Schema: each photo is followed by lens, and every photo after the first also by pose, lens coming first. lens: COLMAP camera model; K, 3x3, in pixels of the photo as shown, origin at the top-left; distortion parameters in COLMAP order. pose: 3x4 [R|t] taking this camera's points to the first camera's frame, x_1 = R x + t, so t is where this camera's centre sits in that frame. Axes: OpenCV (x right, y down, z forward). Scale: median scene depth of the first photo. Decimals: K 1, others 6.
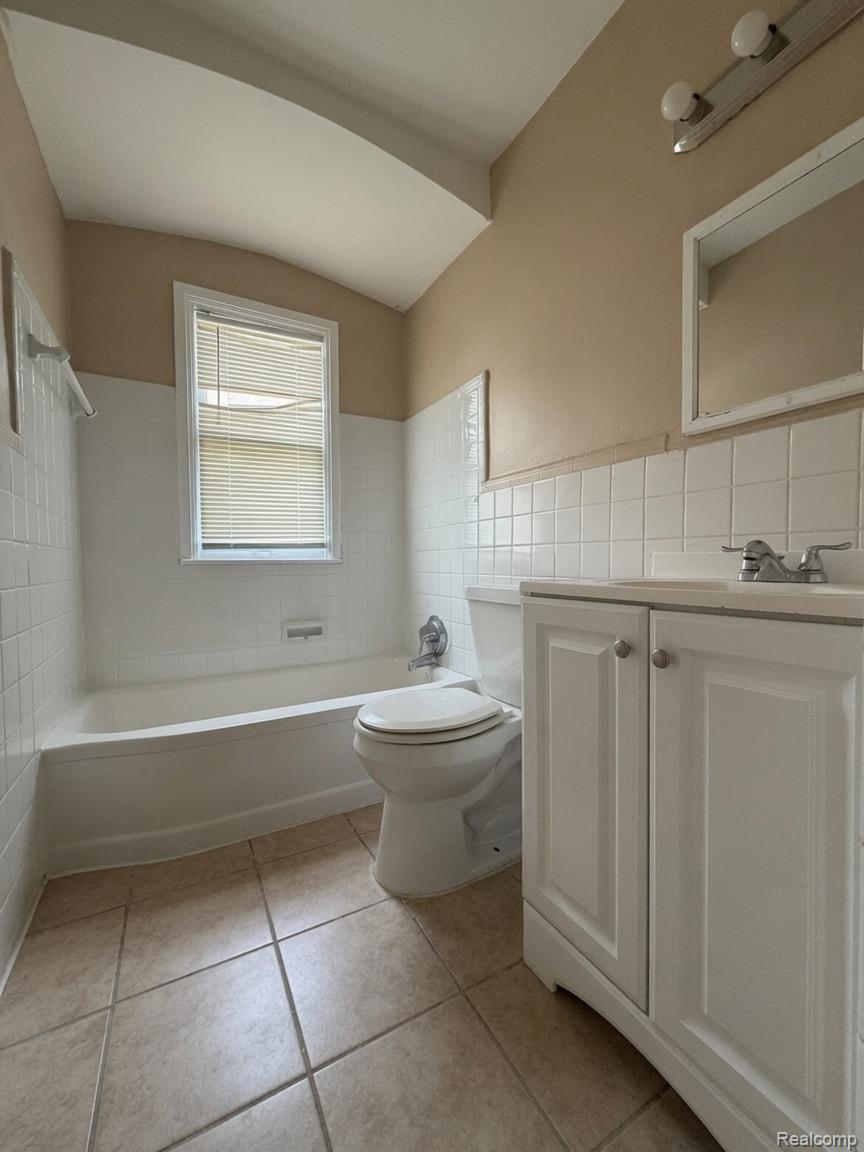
lens RADIAL K [[467.2, 0, 434.5], [0, 467.2, 574.5], [0, 0, 1]] dist [0.002643, 0.000139]
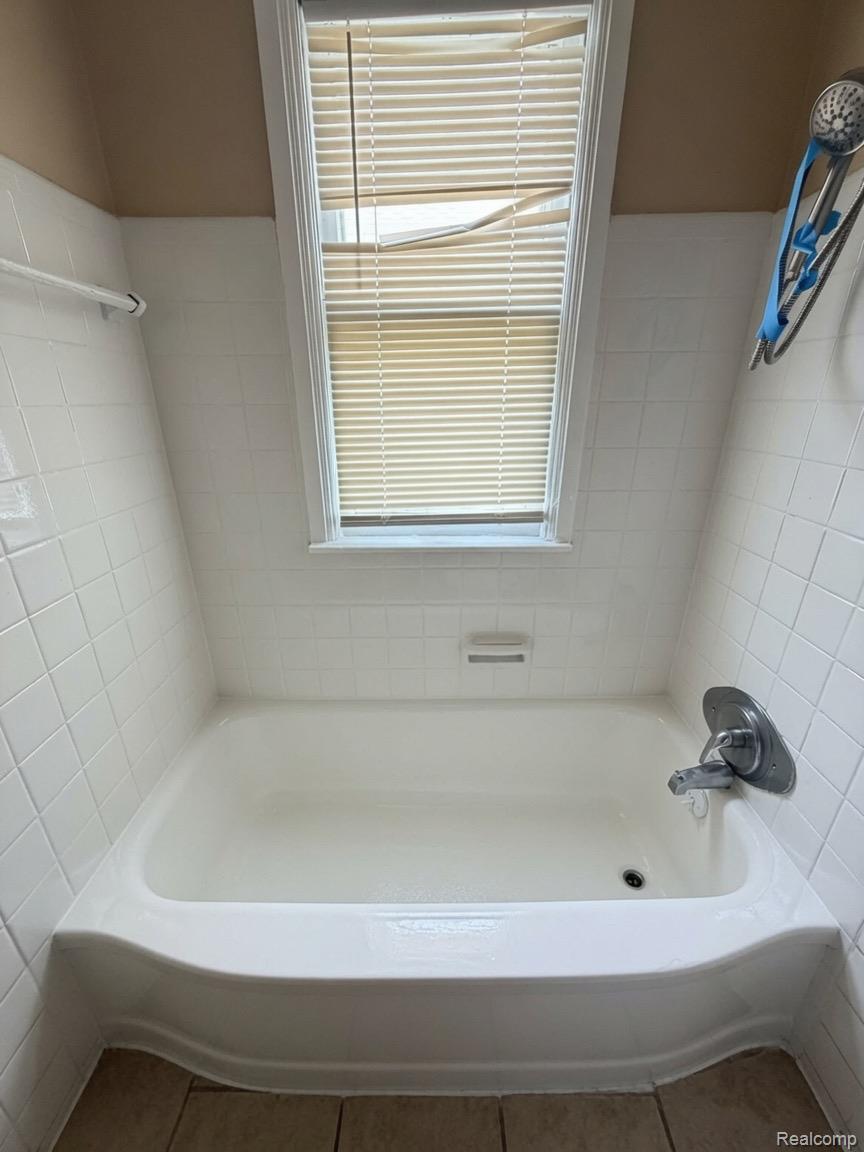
lens RADIAL K [[467.2, 0, 429.7], [0, 467.2, 583.4], [0, 0, 1]] dist [0.002643, 0.000139]
pose [[0.868094, 0.193417, -0.457169, -0.094501], [-0.018448, 0.932902, 0.359658, -0.203392], [0.496057, -0.303783, 0.813414, 0.518307]]
